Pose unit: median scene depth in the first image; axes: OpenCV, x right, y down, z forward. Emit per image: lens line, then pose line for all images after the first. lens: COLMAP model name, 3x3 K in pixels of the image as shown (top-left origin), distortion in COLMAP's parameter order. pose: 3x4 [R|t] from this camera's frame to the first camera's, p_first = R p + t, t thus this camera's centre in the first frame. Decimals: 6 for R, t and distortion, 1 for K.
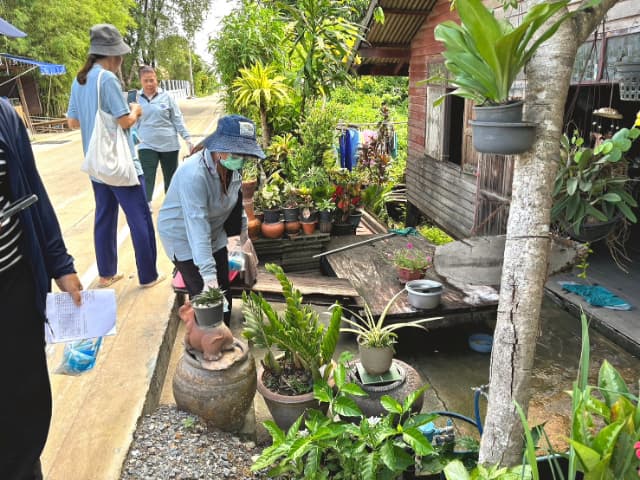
lens RADIAL K [[483.4, 0, 320.0], [0, 483.4, 240.0], [0, 0, 1]] dist [0.006580, -0.005833]
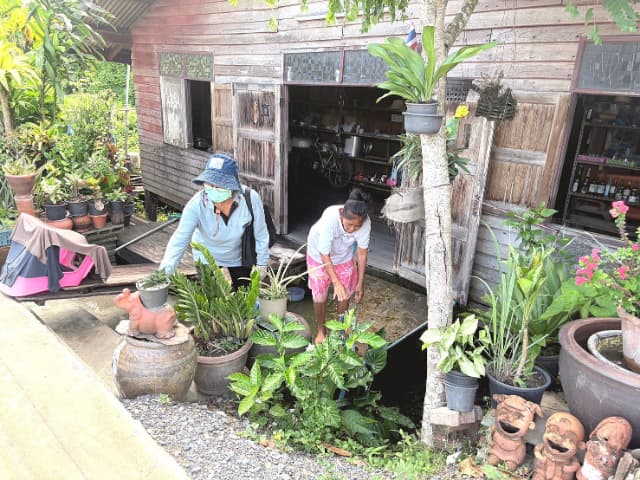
lens RADIAL K [[483.4, 0, 320.0], [0, 483.4, 240.0], [0, 0, 1]] dist [0.006580, -0.005833]
pose [[0.800087, -0.134105, 0.584702, -0.237791], [0.122195, 0.990690, 0.060014, 0.007630], [-0.587307, 0.023431, 0.809025, -0.018916]]
